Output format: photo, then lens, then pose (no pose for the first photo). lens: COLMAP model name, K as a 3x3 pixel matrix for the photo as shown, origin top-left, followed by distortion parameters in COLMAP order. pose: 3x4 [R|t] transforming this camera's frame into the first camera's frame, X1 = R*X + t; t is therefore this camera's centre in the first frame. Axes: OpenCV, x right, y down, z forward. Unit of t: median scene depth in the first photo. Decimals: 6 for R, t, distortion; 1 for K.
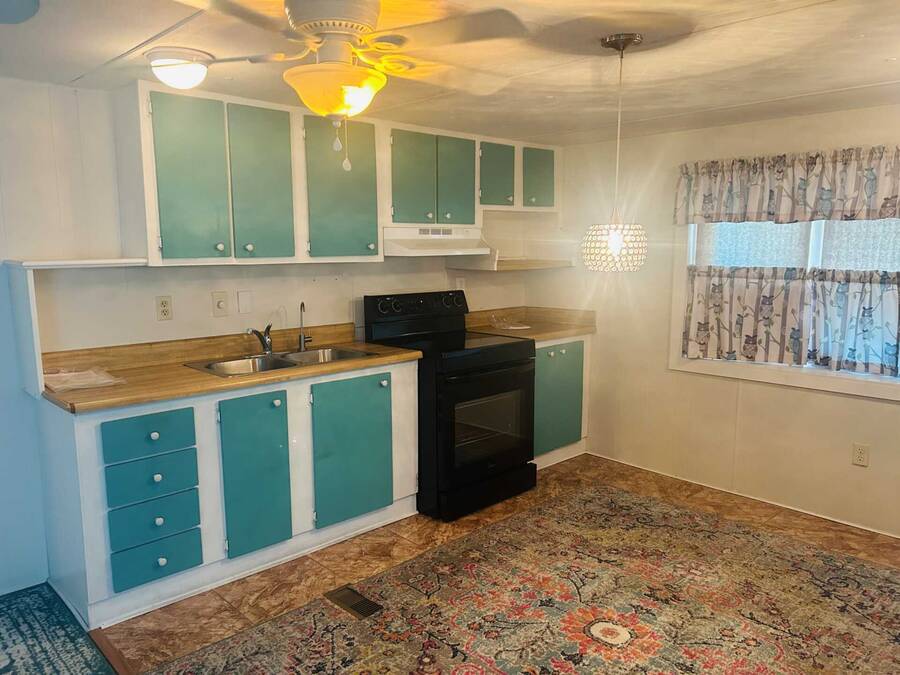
lens RADIAL K [[679.6, 0, 447.1], [0, 679.6, 337.0], [0, 0, 1]] dist [0.039774, -0.034997]
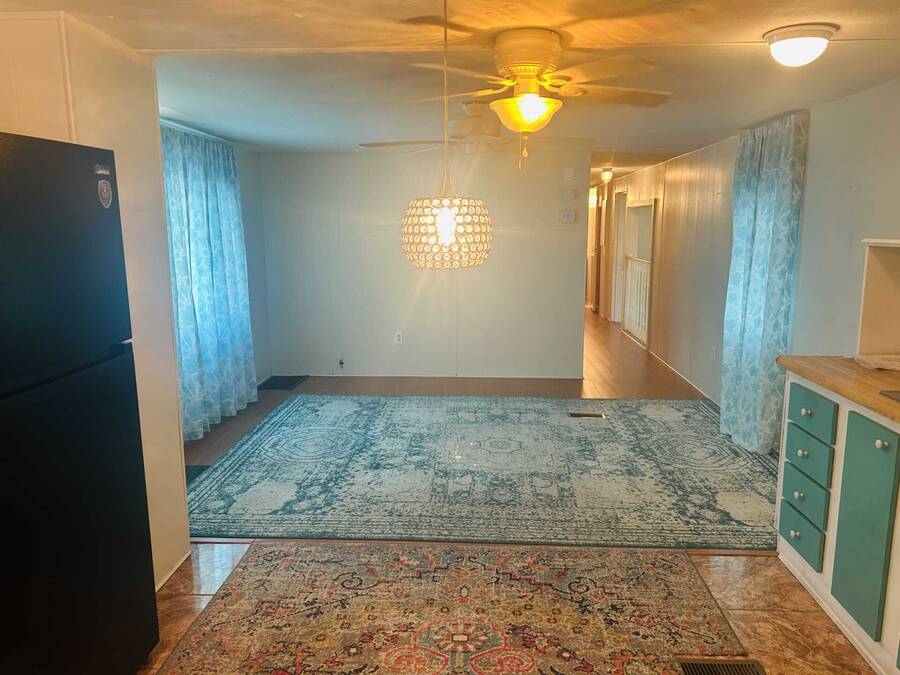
lens RADIAL K [[679.6, 0, 451.3], [0, 679.6, 341.0], [0, 0, 1]] dist [0.039774, -0.034997]
pose [[-0.723081, 0.127156, -0.678959, 0.472805], [-0.087356, 0.958187, 0.272483, -0.141356], [0.685217, 0.256338, -0.681739, 0.981932]]
